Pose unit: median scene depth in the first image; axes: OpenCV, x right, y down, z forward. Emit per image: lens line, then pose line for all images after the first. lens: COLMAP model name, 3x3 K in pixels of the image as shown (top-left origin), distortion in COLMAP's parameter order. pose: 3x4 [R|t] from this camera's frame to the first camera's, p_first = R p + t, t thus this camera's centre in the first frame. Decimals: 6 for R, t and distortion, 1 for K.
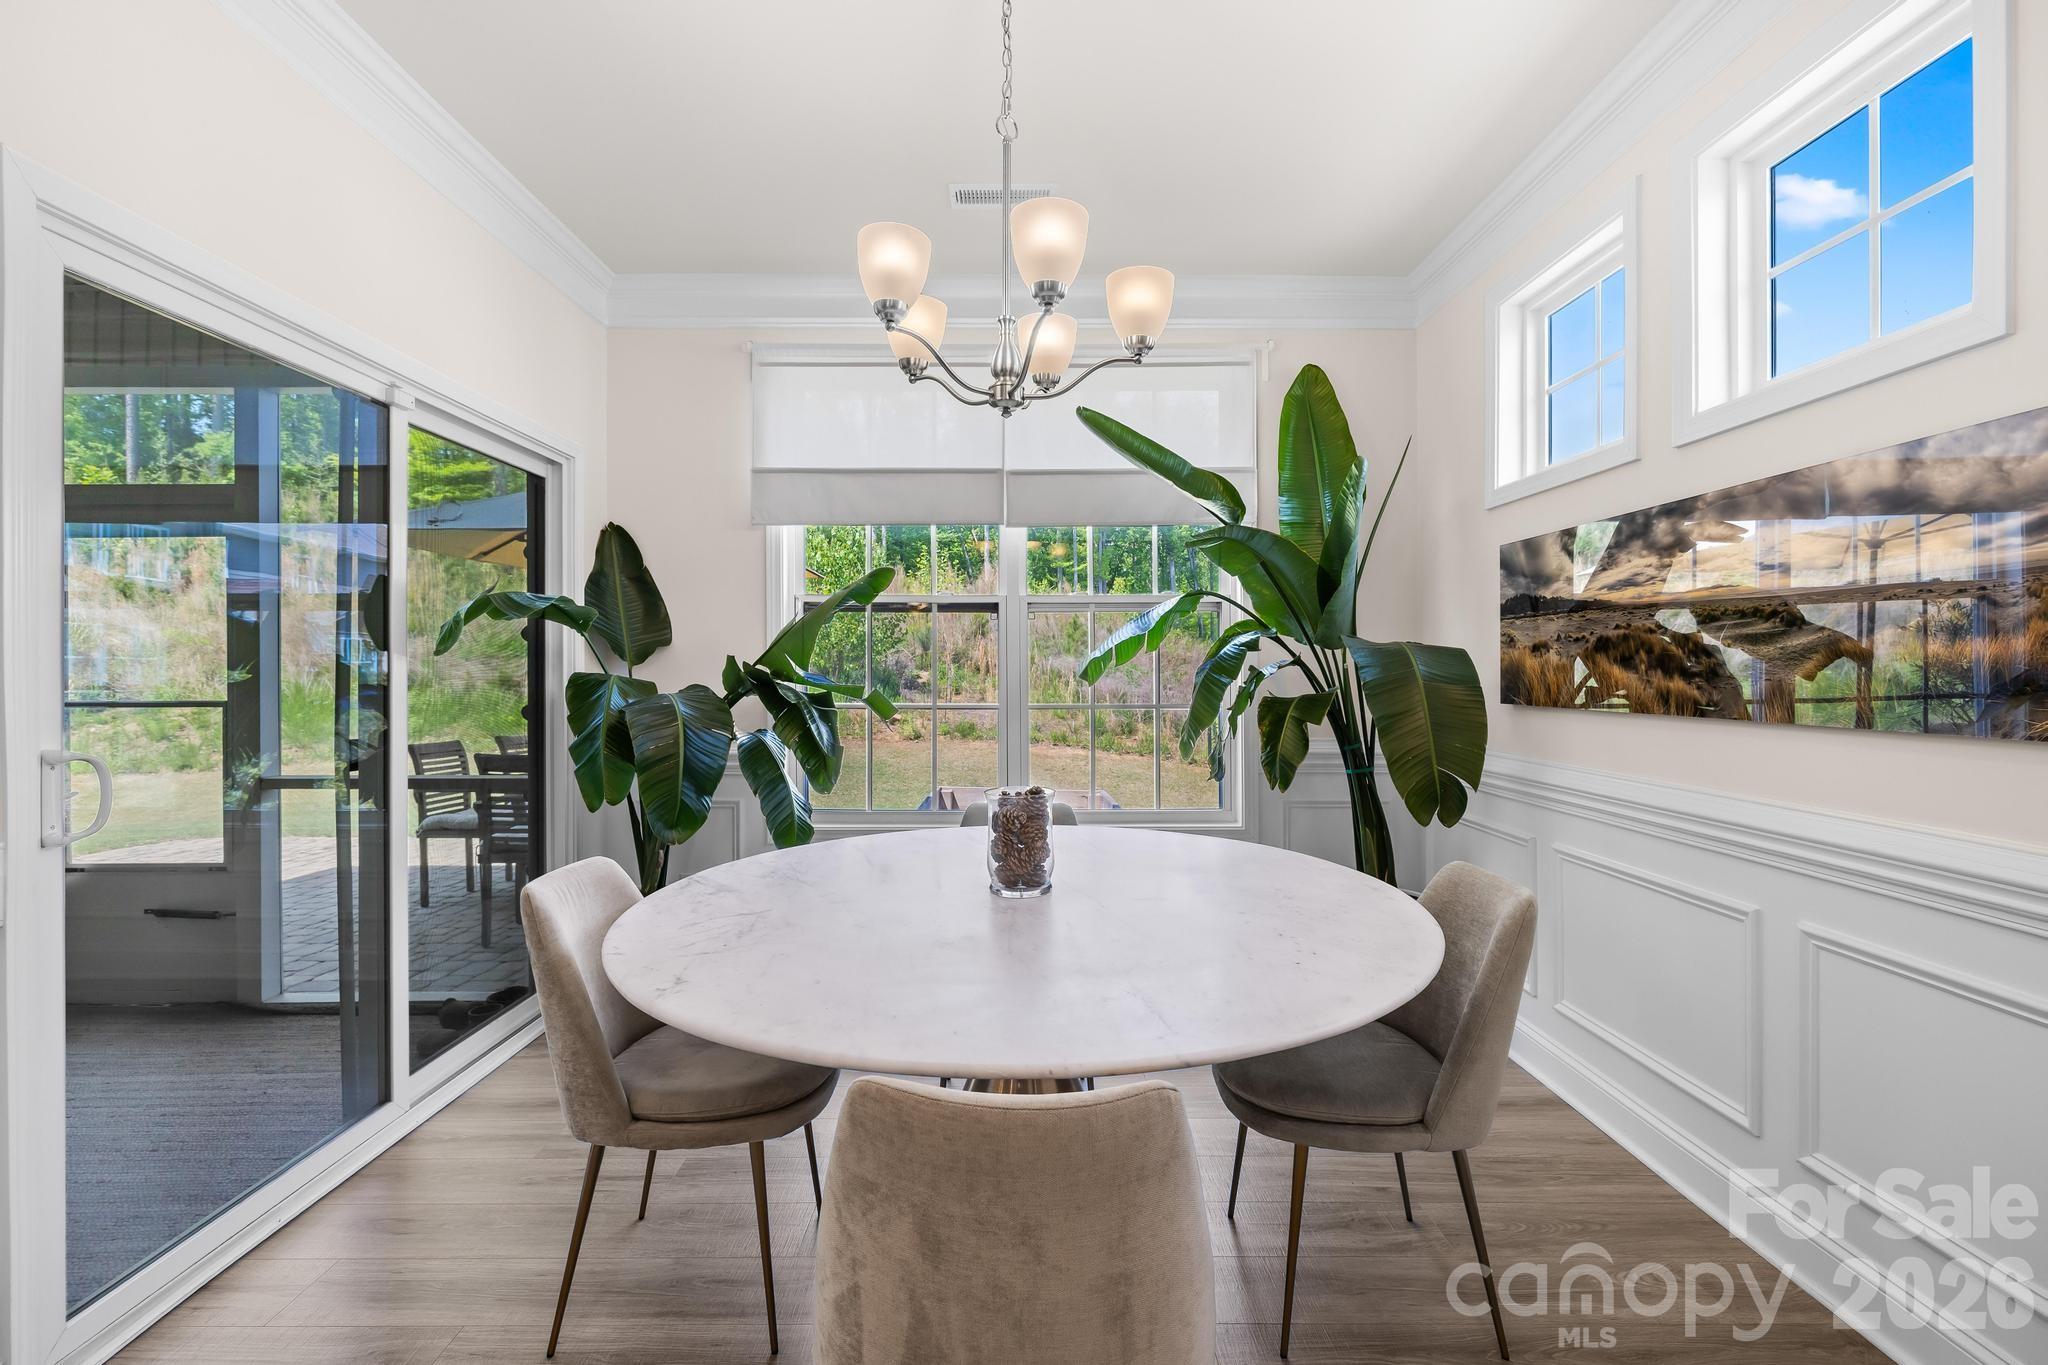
lens RADIAL K [[893.9, 0, 1024.0], [0, 893.9, 682.5], [0, 0, 1]] dist [-0.000483, -0.000057]
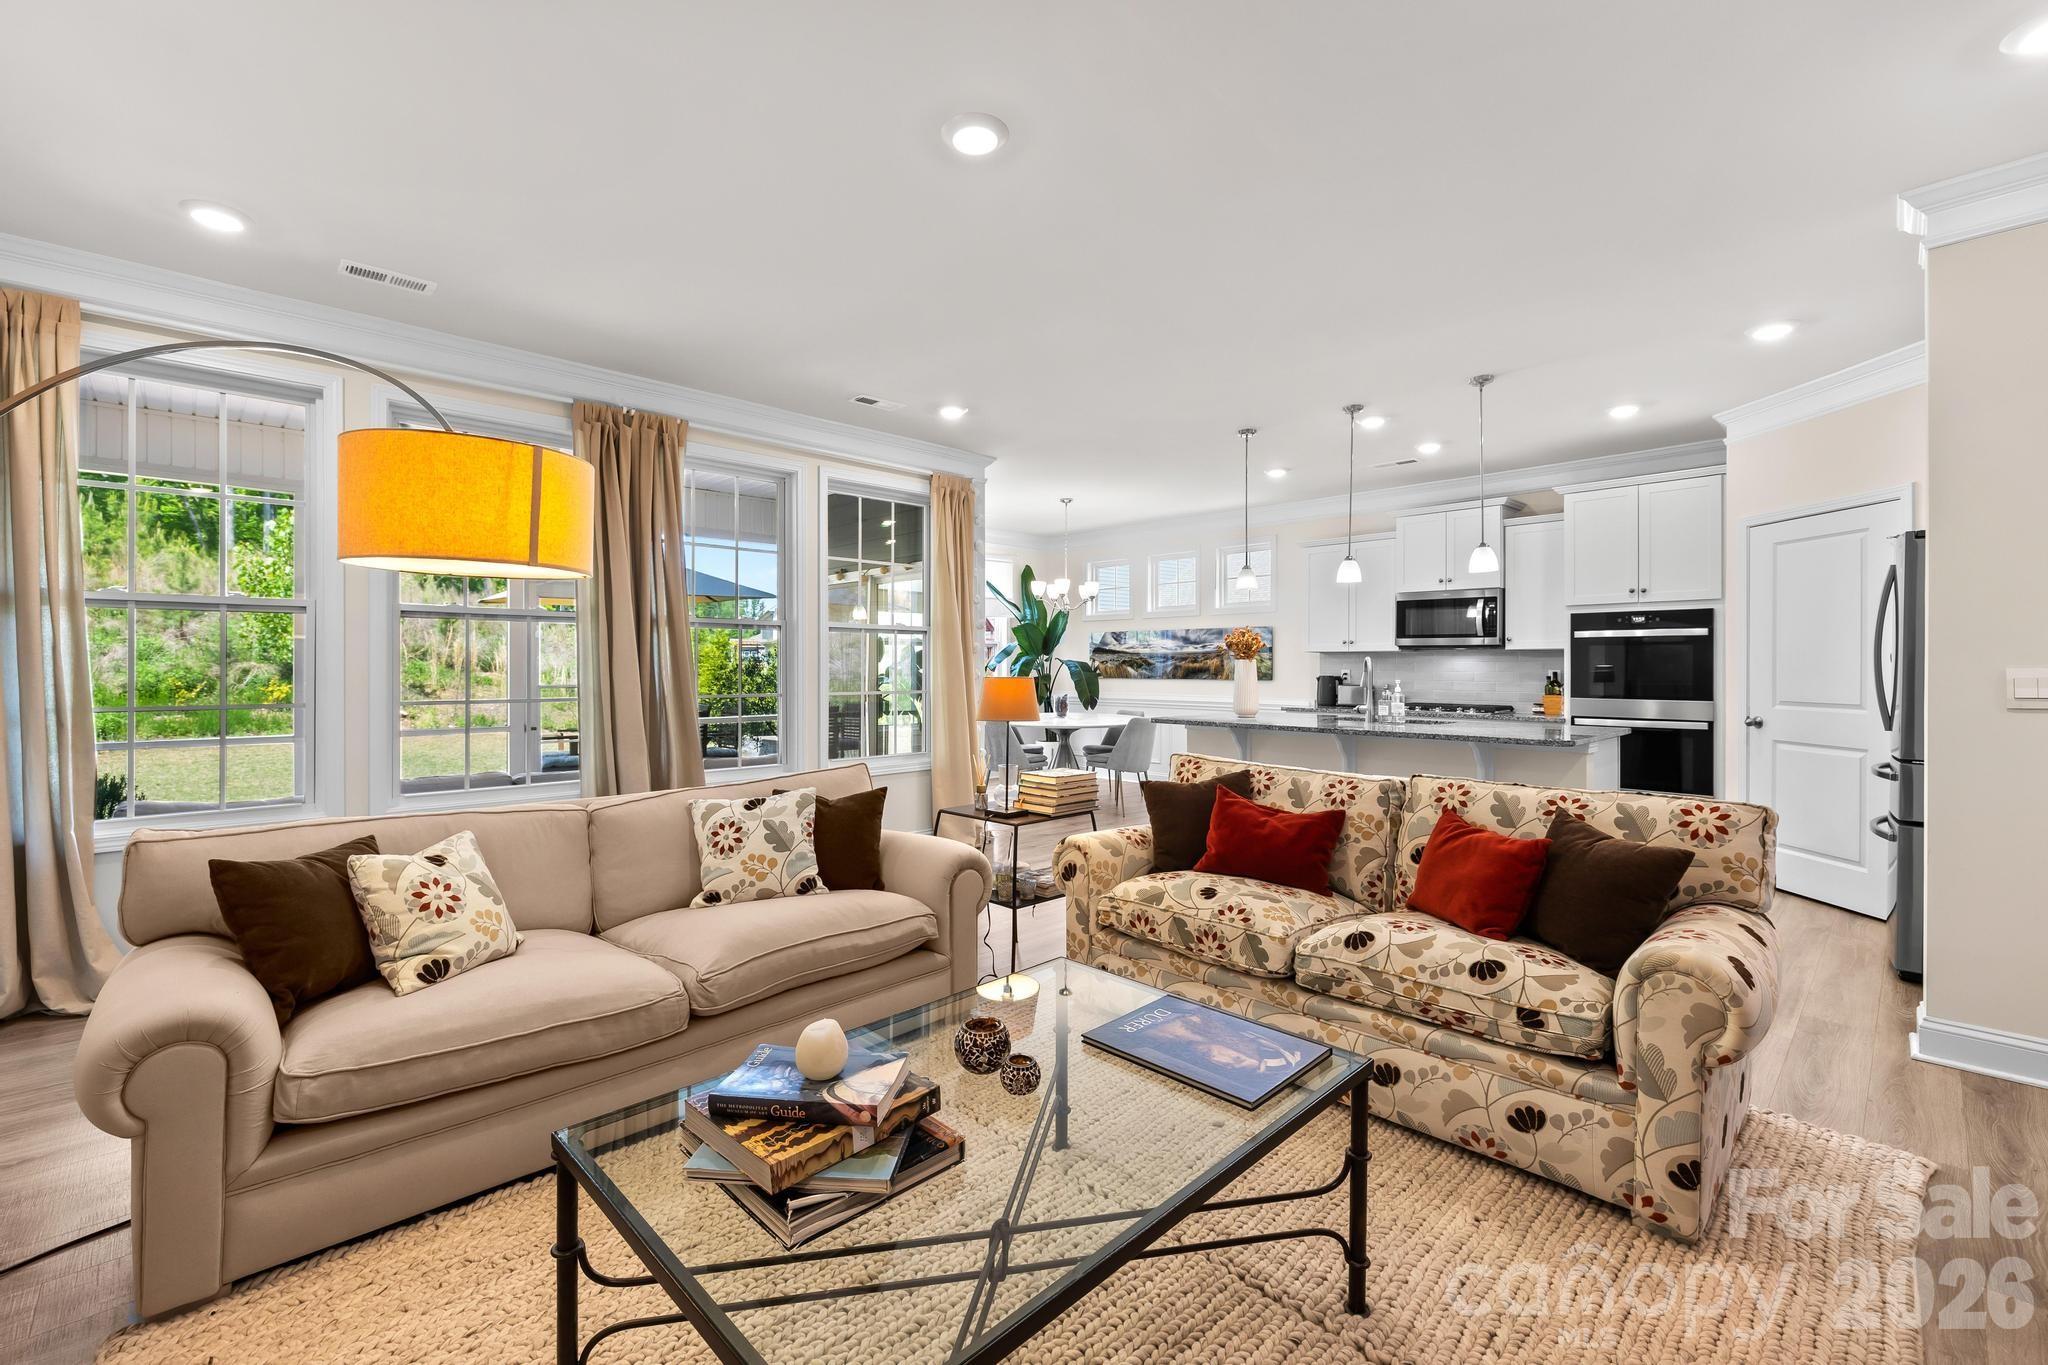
lens RADIAL K [[861.1, 0, 1015.1], [0, 861.1, 674.3], [0, 0, 1]] dist [-0.002402, -0.000426]
pose [[0.727920, -0.003925, 0.685651, -1.916272], [0.007509, 0.999969, -0.002247, 0.014966], [-0.685621, 0.006785, 0.727927, -1.207101]]
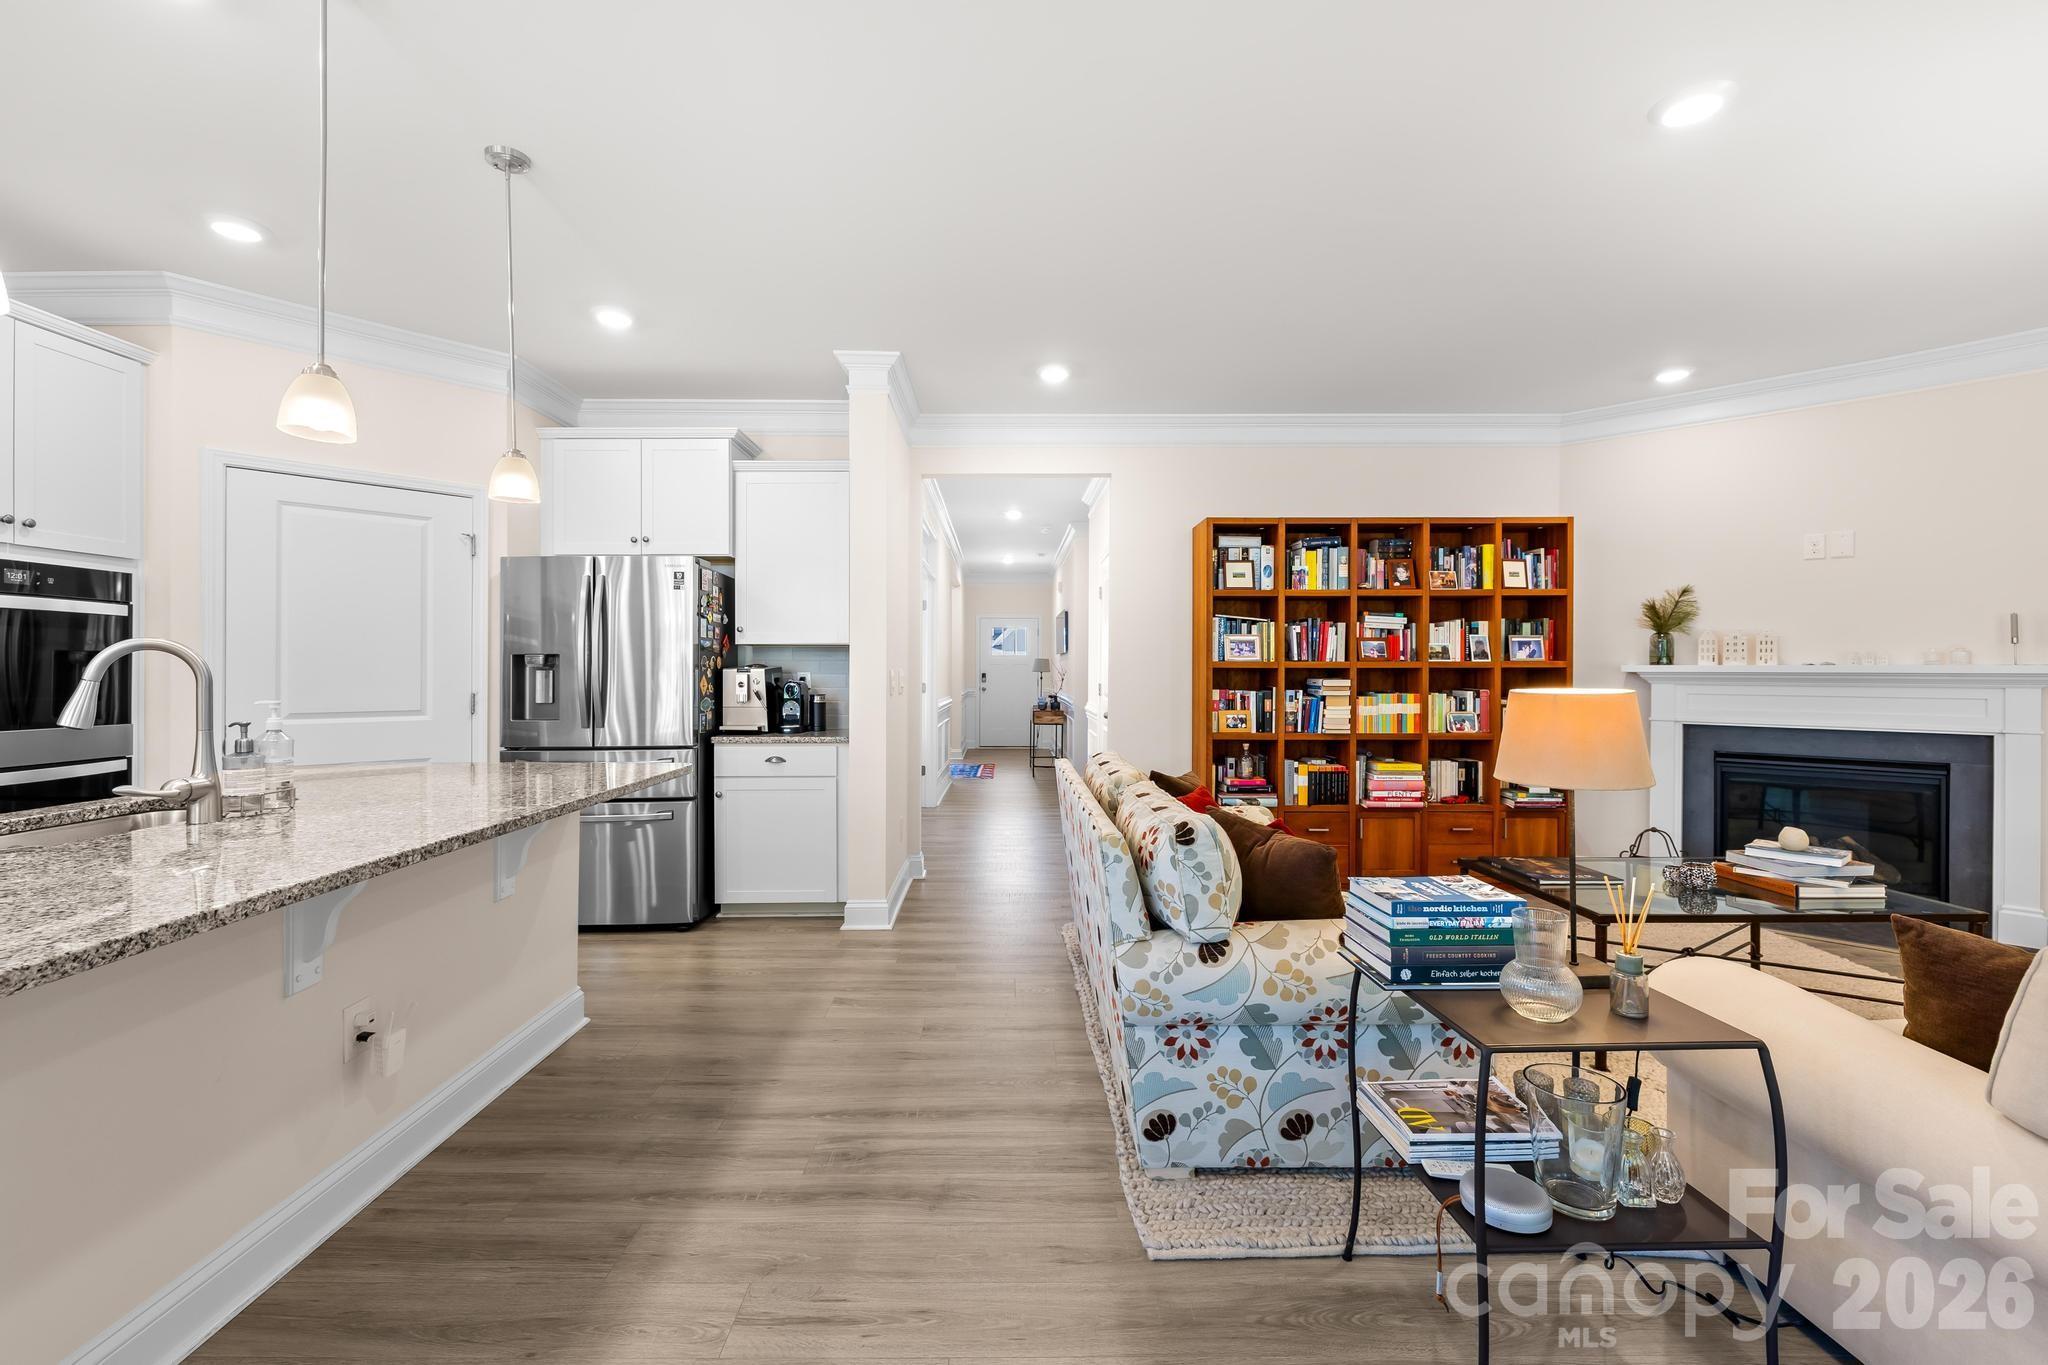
lens RADIAL K [[864.3, 0, 1012.8], [0, 864.3, 672.3], [0, 0, 1]] dist [-0.000478, 0.000028]
pose [[-0.999996, 0.000054, 0.002790, -0.799188], [0.000100, 0.999868, 0.016244, -0.005358], [-0.002789, 0.016244, -0.999864, 0.185326]]
